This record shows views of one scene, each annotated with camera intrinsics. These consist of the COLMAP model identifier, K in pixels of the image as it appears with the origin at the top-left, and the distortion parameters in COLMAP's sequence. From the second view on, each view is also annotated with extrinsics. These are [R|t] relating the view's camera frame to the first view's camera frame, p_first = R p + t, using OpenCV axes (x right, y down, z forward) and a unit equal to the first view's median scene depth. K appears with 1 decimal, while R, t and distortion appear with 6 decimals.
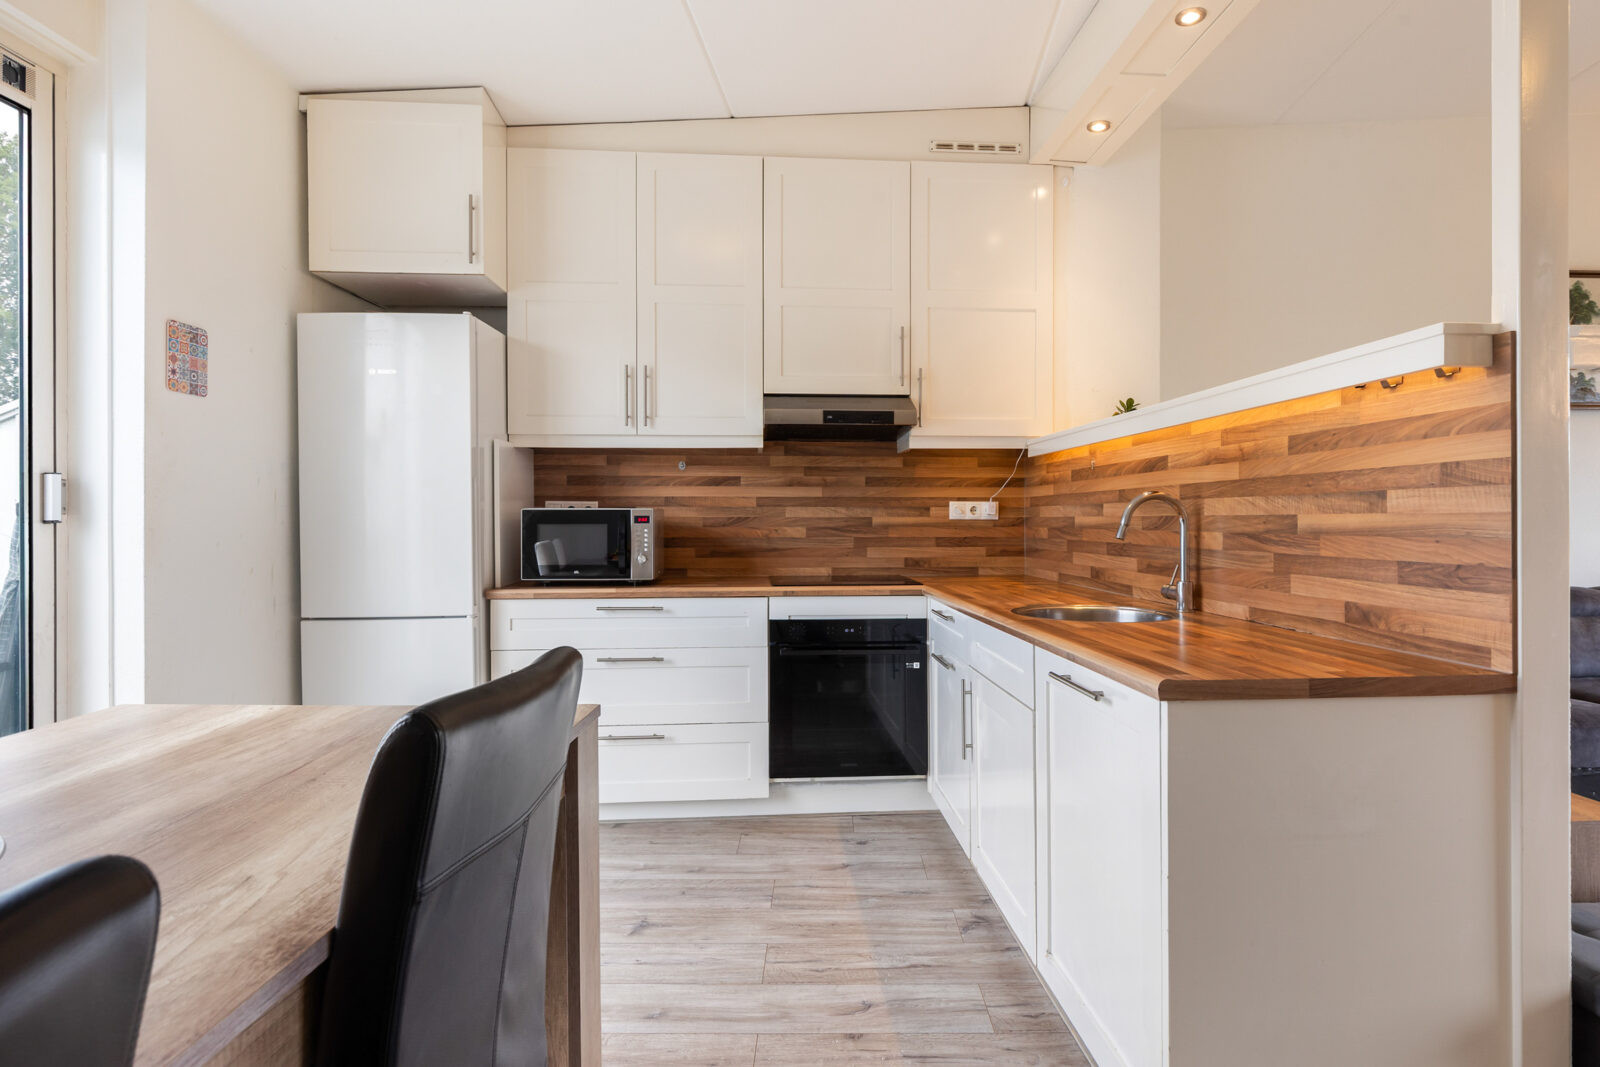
lens RADIAL K [[811.2, 0, 802.4], [0, 811.2, 517.8], [0, 0, 1]] dist [-0.005194, 0.002462]
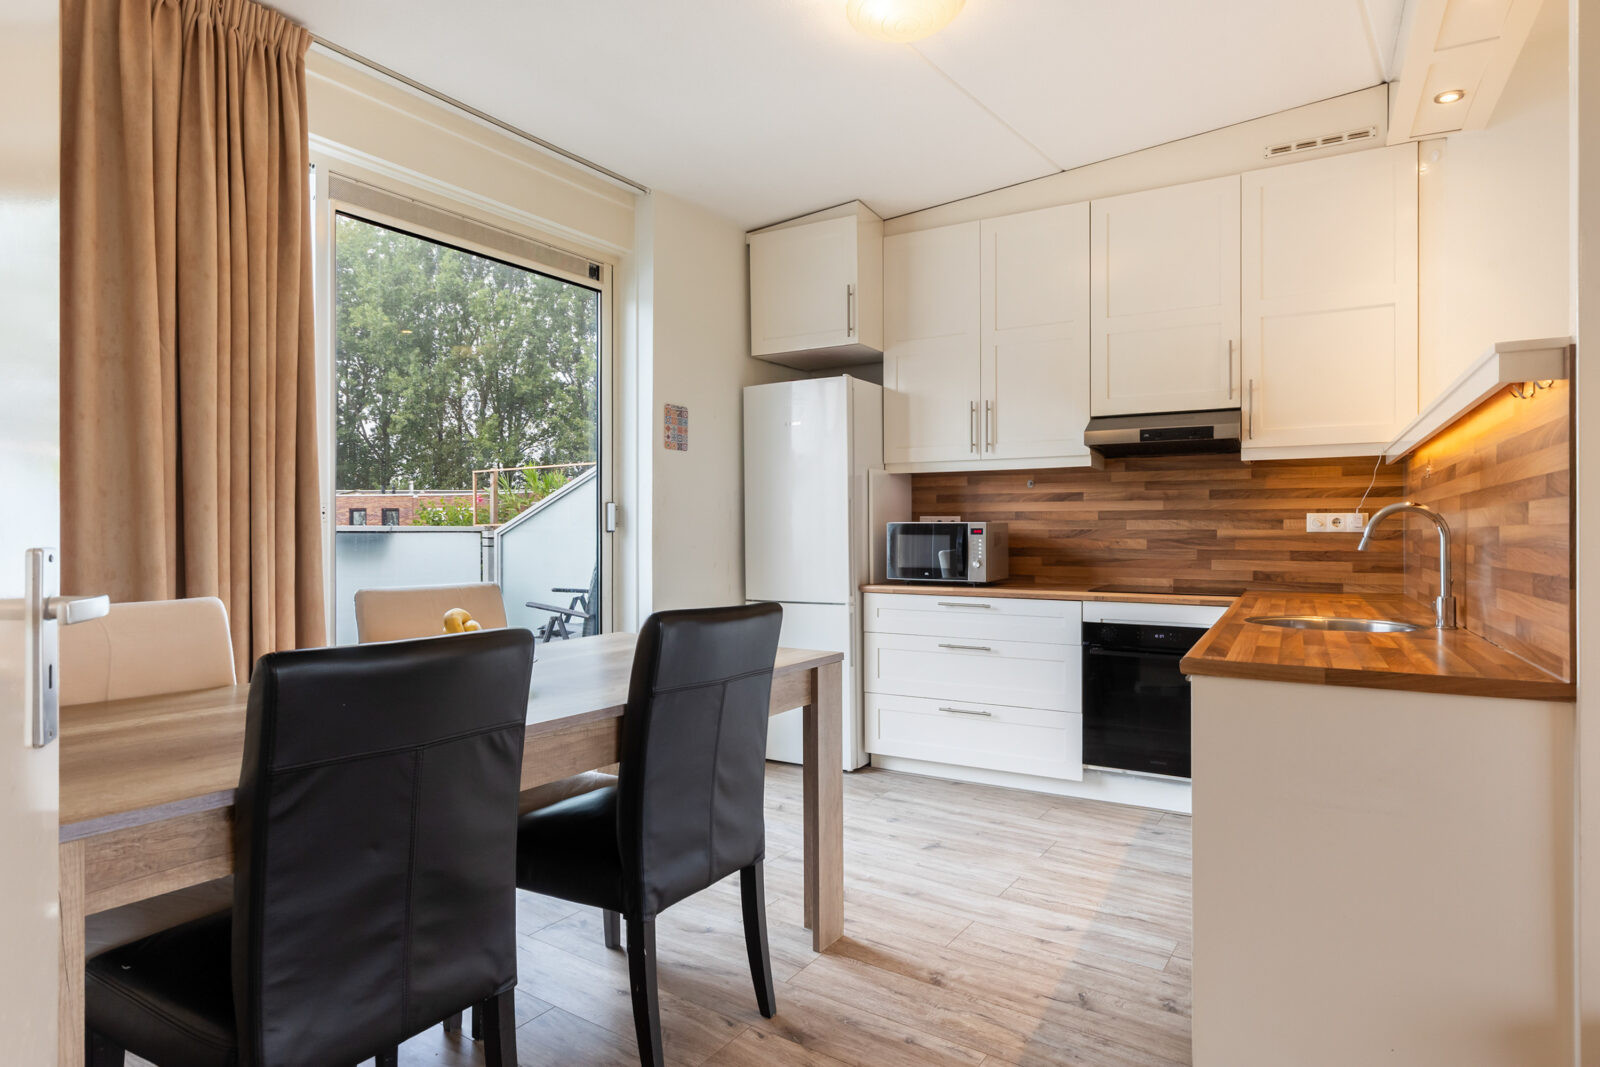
lens RADIAL K [[848.5, 0, 808.9], [0, 848.5, 532.5], [0, 0, 1]] dist [-0.003506, -0.000095]
pose [[0.832173, 0.002713, -0.554509, 0.295230], [-0.002044, 0.999996, 0.001825, 0.002017], [0.554512, -0.000385, 0.832175, -0.180341]]
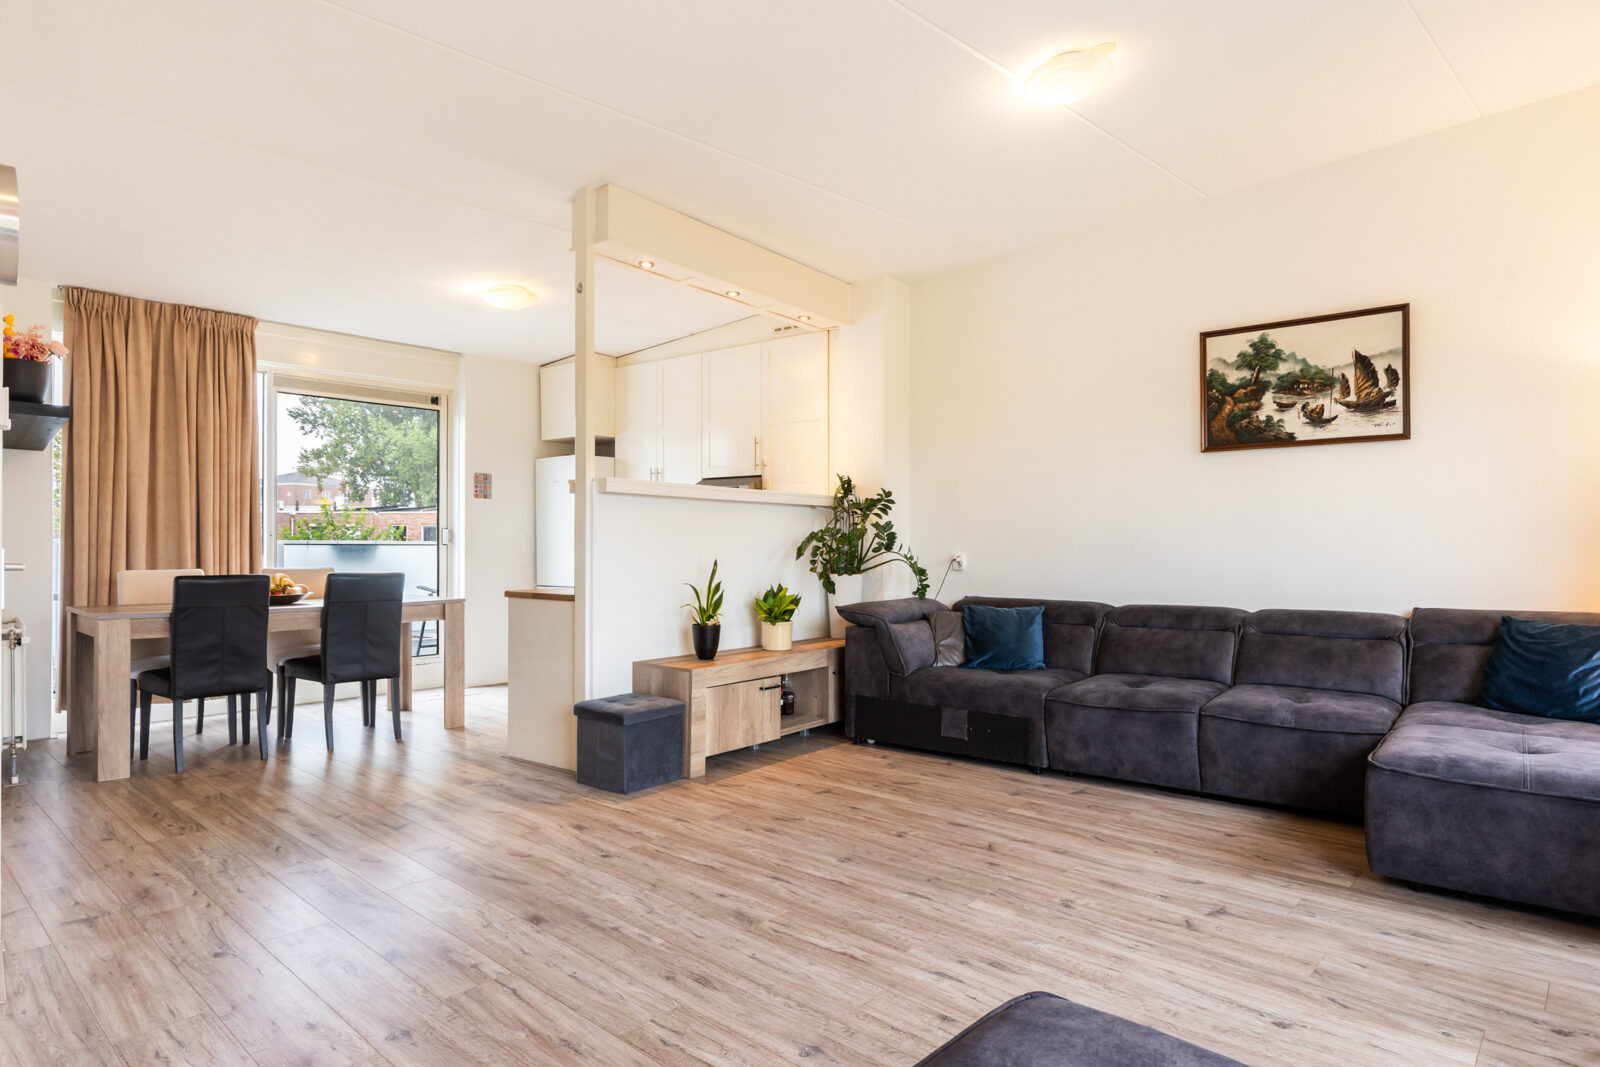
lens RADIAL K [[875.3, 0, 806.7], [0, 875.3, 547.4], [0, 0, 1]] dist [0.003045, -0.003390]
pose [[0.742187, 0.006168, -0.670164, 1.682013], [-0.005301, 0.999980, 0.003333, -0.001921], [0.670172, 0.001079, 0.742205, -0.387132]]
